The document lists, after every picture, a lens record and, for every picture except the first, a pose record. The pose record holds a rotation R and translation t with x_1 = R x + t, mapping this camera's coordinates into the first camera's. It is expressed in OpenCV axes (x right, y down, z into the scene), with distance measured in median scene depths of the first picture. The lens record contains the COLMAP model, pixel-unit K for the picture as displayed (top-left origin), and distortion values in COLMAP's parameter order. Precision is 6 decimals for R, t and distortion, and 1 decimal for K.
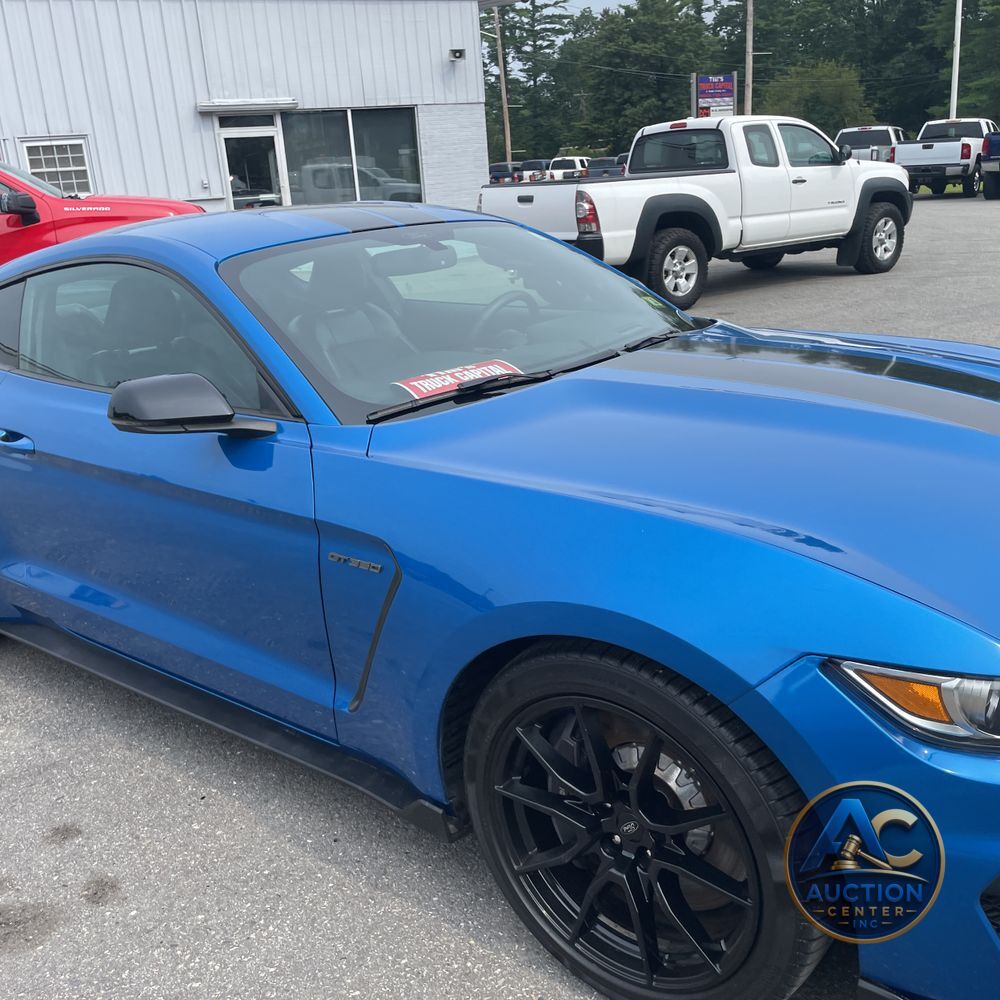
lens RADIAL K [[1018.6, 0, 505.6], [0, 1018.6, 490.9], [0, 0, 1]] dist [0.016677, 0.000000]
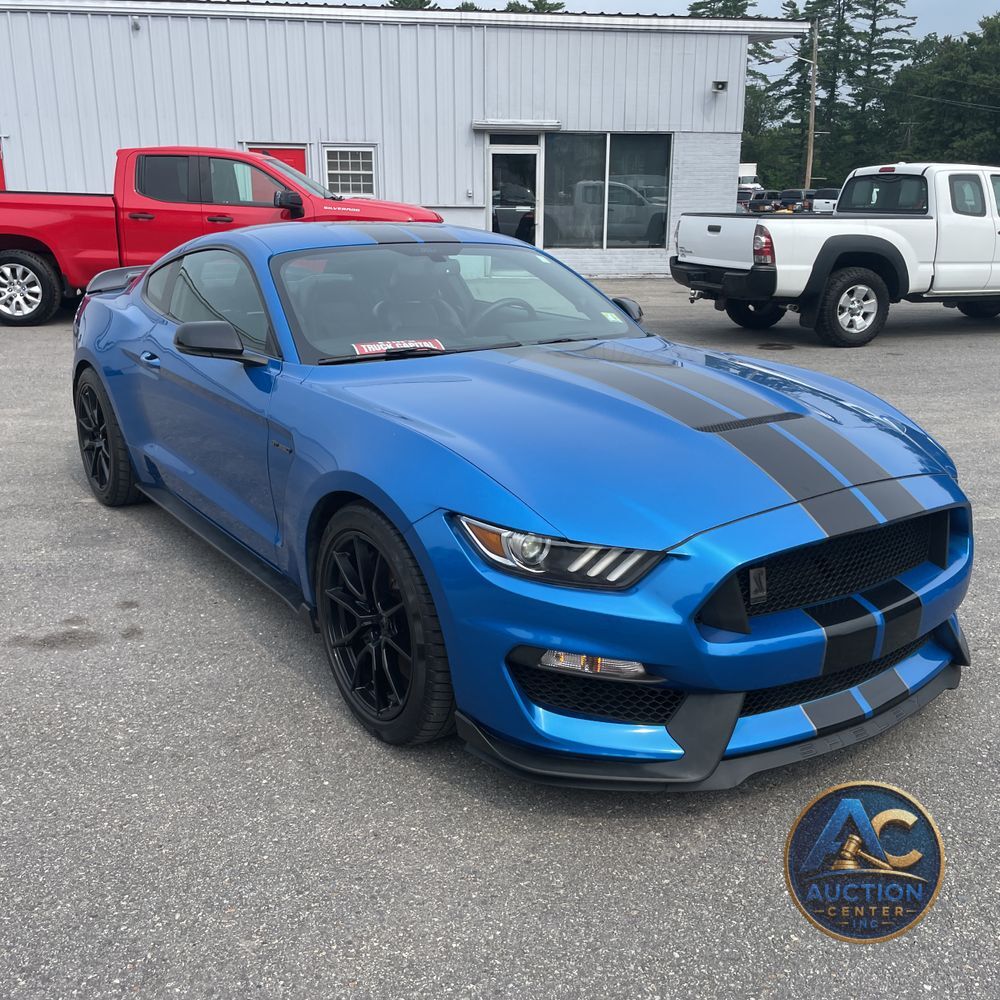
lens RADIAL K [[1018.6, 0, 502.6], [0, 1018.6, 494.3], [0, 0, 1]] dist [0.016677, 0.000000]
pose [[0.953803, 0.147653, -0.261646, 0.082682], [-0.150365, 0.988583, 0.009744, 0.010330], [0.260097, 0.030049, 0.965115, -0.061627]]
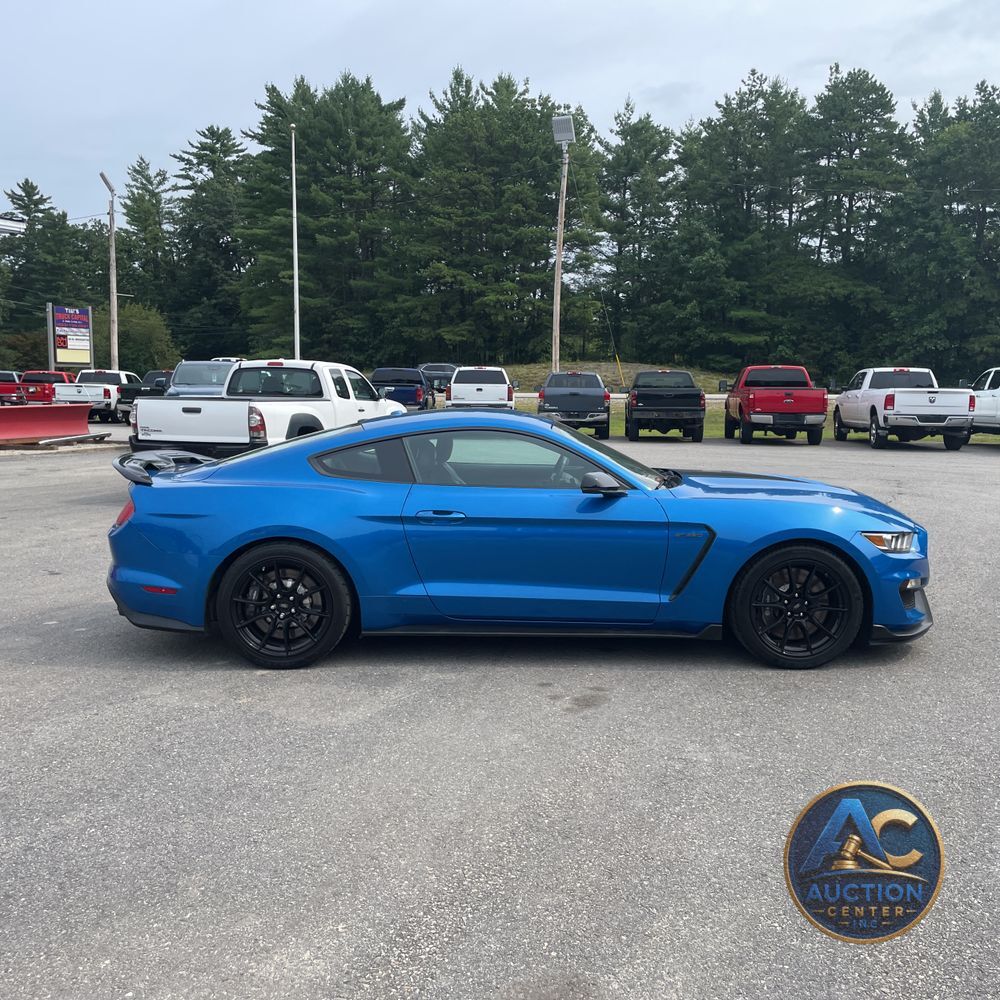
lens RADIAL K [[1018.6, 0, 517.2], [0, 1018.6, 505.8], [0, 0, 1]] dist [0.016677, 0.000000]
pose [[0.772923, -0.001091, 0.634499, -0.297115], [0.130085, 0.979029, -0.156782, 0.048034], [-0.621022, 0.203719, 0.756856, -0.105654]]
